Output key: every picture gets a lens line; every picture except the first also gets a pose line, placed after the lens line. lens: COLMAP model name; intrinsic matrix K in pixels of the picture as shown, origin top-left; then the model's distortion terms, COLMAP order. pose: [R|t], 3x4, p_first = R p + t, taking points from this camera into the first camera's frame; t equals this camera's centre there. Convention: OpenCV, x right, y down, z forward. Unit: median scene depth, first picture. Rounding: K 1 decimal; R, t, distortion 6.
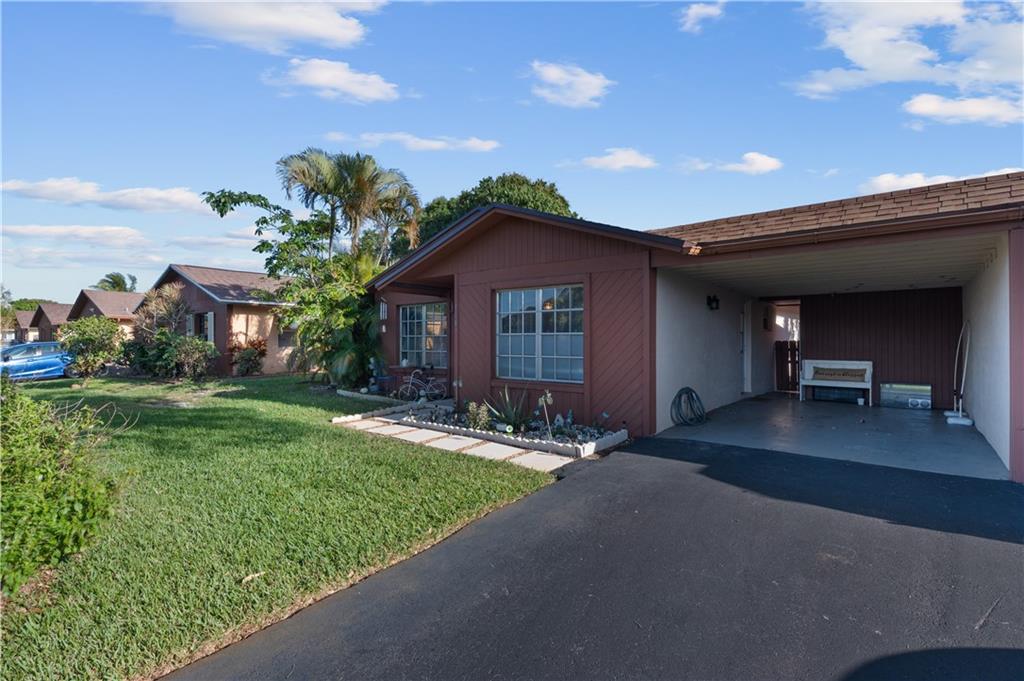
lens RADIAL K [[489.1, 0, 516.5], [0, 489.1, 338.6], [0, 0, 1]] dist [0.030095, -0.010336]
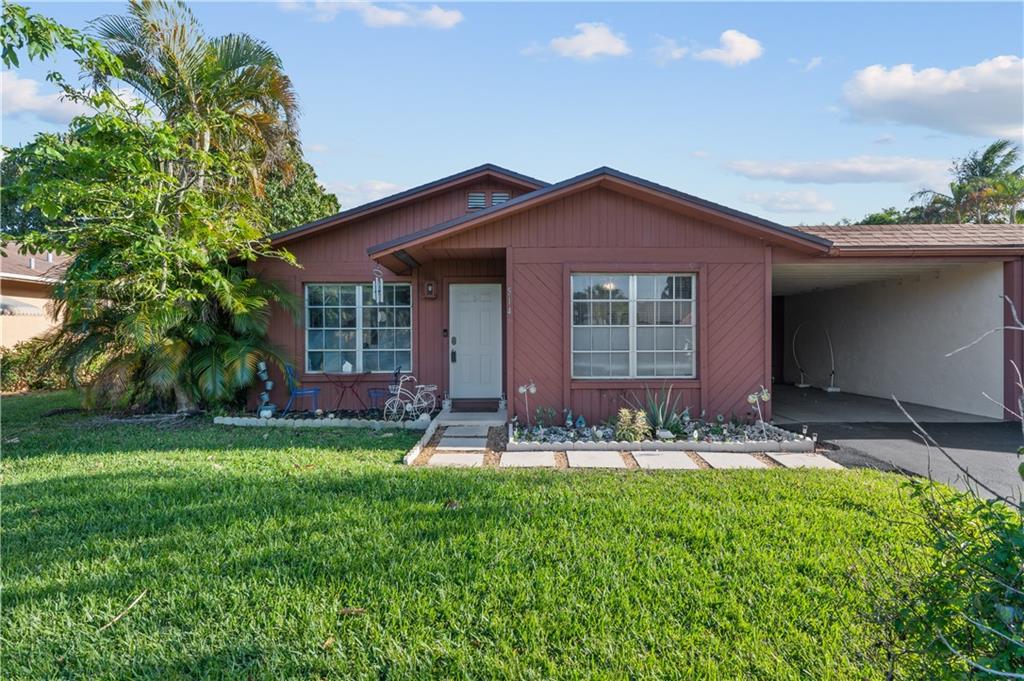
lens RADIAL K [[510.4, 0, 514.7], [0, 510.4, 336.3], [0, 0, 1]] dist [0.020504, -0.008142]
pose [[0.772051, -0.003239, 0.635553, -0.708421], [0.001249, 0.999993, 0.003580, 0.005475], [-0.635560, -0.001971, 0.772049, 0.421258]]
